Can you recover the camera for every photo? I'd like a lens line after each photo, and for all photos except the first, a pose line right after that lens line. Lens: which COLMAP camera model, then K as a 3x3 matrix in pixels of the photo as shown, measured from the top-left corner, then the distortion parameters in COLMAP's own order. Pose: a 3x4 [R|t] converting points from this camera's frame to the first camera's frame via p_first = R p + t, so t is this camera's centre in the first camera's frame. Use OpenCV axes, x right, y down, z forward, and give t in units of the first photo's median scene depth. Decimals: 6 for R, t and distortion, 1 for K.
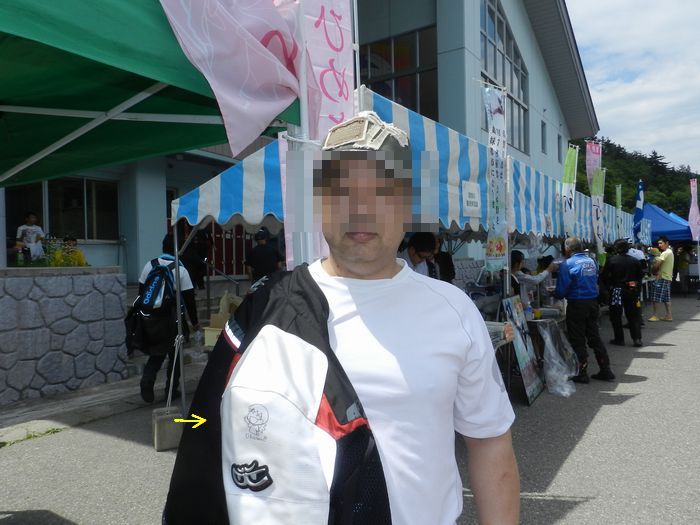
lens RADIAL K [[519.6, 0, 350.0], [0, 519.6, 262.5], [0, 0, 1]] dist [0.011321, 0.003232]
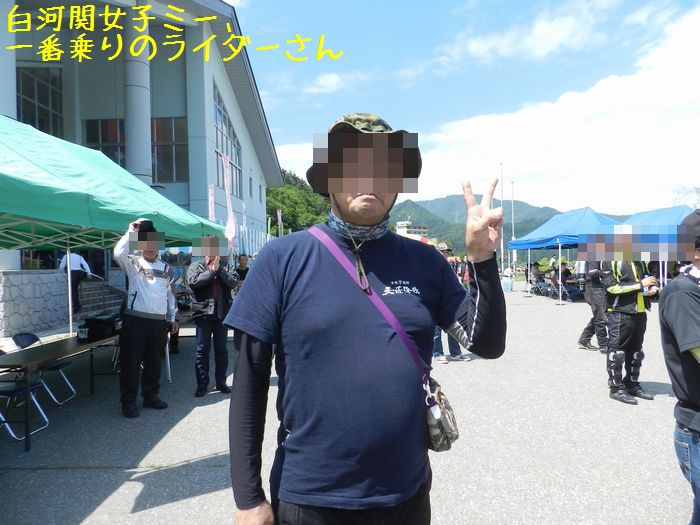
lens RADIAL K [[439.3, 0, 350.0], [0, 439.3, 262.5], [0, 0, 1]] dist [0.097053, 0.000411]
pose [[0.832344, 0.005726, 0.554229, -0.133330], [0.002694, 0.999893, -0.014376, 0.002003], [-0.554252, 0.013459, 0.832240, -0.306690]]
